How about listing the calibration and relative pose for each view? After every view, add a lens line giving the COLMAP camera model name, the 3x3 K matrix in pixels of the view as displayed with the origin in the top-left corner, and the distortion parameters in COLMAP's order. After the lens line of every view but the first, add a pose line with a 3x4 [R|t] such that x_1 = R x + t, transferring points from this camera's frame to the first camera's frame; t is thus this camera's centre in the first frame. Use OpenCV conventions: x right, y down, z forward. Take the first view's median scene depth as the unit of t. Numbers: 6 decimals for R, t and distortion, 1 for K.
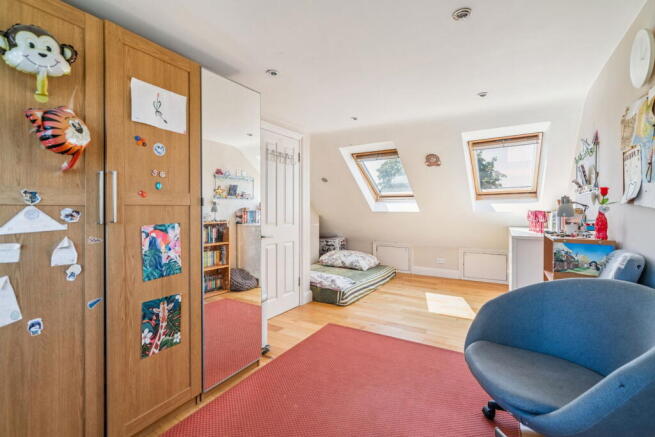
lens RADIAL K [[301.5, 0, 325.8], [0, 301.5, 211.8], [0, 0, 1]] dist [-0.000178, 0.000528]
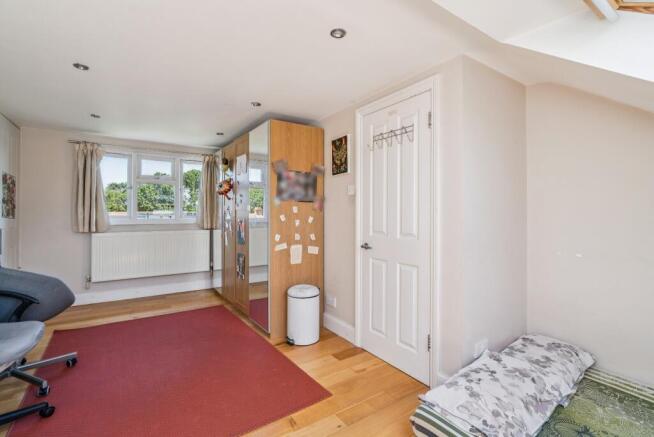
lens RADIAL K [[301.1, 0, 325.3], [0, 301.1, 211.8], [0, 0, 1]] dist [-0.000178, 0.000528]
pose [[-0.429648, -0.016080, -0.902853, 0.576518], [-0.002510, 0.999859, -0.016613, 0.001932], [0.902993, -0.004872, -0.429627, 1.241407]]
